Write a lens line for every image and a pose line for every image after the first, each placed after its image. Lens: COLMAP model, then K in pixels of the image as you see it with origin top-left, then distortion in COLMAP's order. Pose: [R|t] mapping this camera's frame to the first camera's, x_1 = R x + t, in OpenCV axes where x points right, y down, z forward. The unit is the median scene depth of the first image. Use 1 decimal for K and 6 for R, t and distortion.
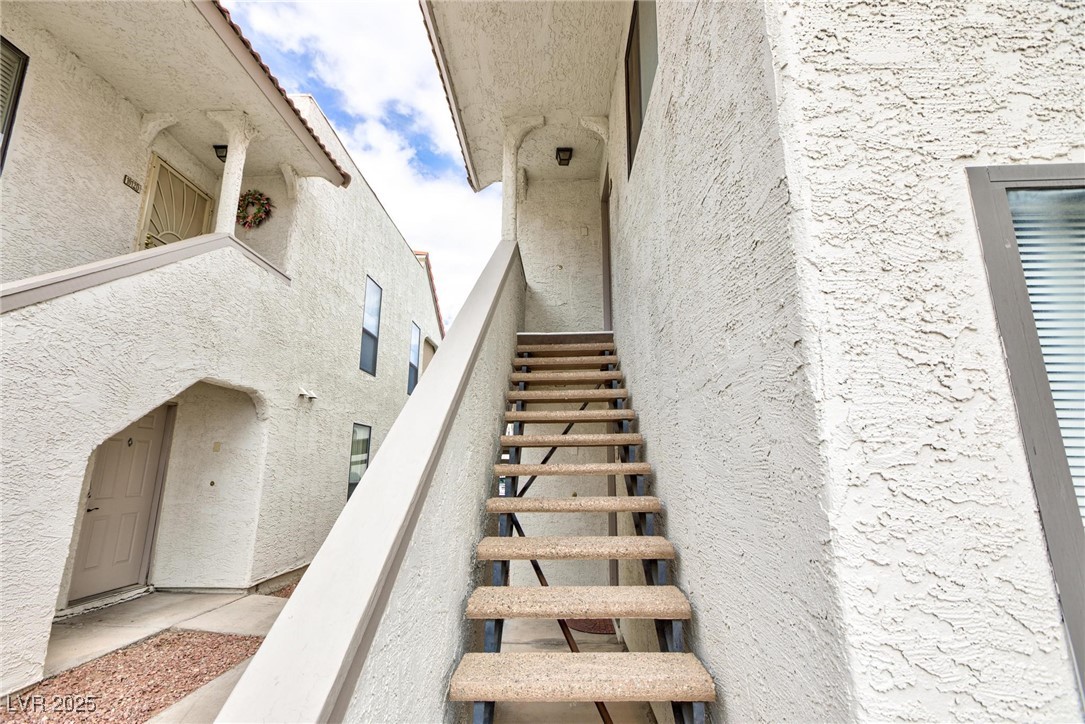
lens RADIAL K [[498.7, 0, 543.2], [0, 498.7, 360.2], [0, 0, 1]] dist [-0.004586, 0.002253]
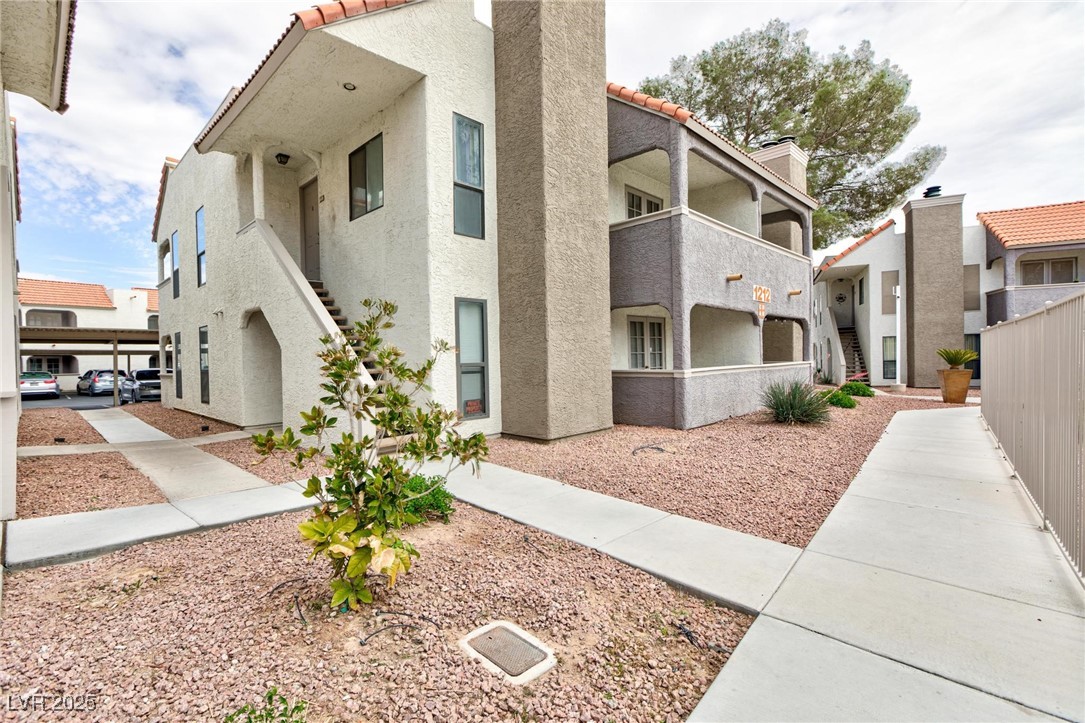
lens RADIAL K [[498.7, 0, 541.3], [0, 498.7, 360.7], [0, 0, 1]] dist [-0.004586, 0.002253]
pose [[0.670729, -0.017879, 0.741487, -2.881222], [-0.145485, 0.977117, 0.155163, -0.689811], [-0.727294, -0.211947, 0.652780, -3.799648]]
